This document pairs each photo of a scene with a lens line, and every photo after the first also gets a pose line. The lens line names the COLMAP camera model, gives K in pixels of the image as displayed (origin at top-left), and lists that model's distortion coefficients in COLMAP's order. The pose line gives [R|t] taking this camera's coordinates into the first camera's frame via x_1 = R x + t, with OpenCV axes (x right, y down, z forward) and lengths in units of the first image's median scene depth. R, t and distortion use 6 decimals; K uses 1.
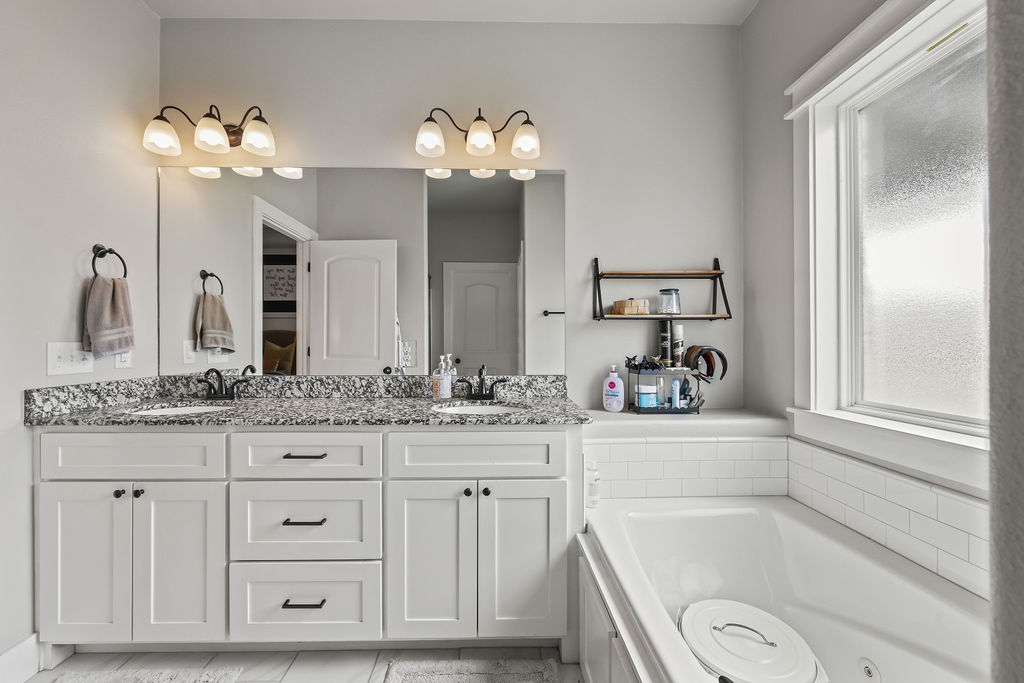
lens RADIAL K [[409.9, 0, 508.1], [0, 409.9, 344.5], [0, 0, 1]] dist [-0.003054, 0.000654]
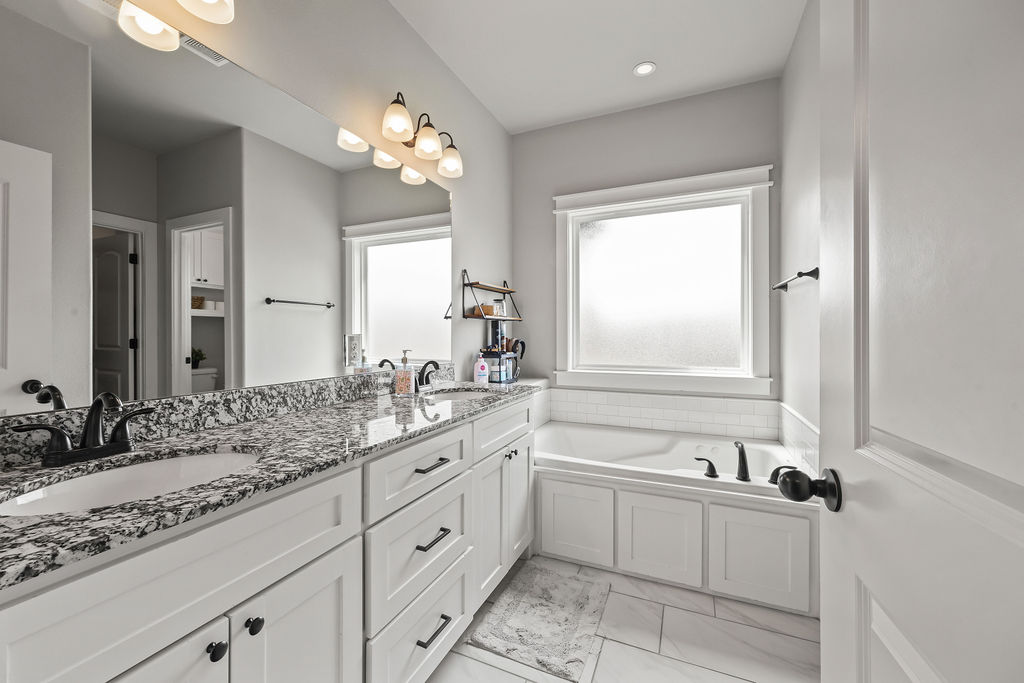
lens RADIAL K [[409.9, 0, 509.8], [0, 409.9, 335.4], [0, 0, 1]] dist [-0.003054, 0.000654]
pose [[0.421247, -0.001740, 0.906944, -0.898704], [0.001415, 0.999998, 0.001261, -0.008516], [-0.906945, 0.000753, 0.421249, 0.342546]]
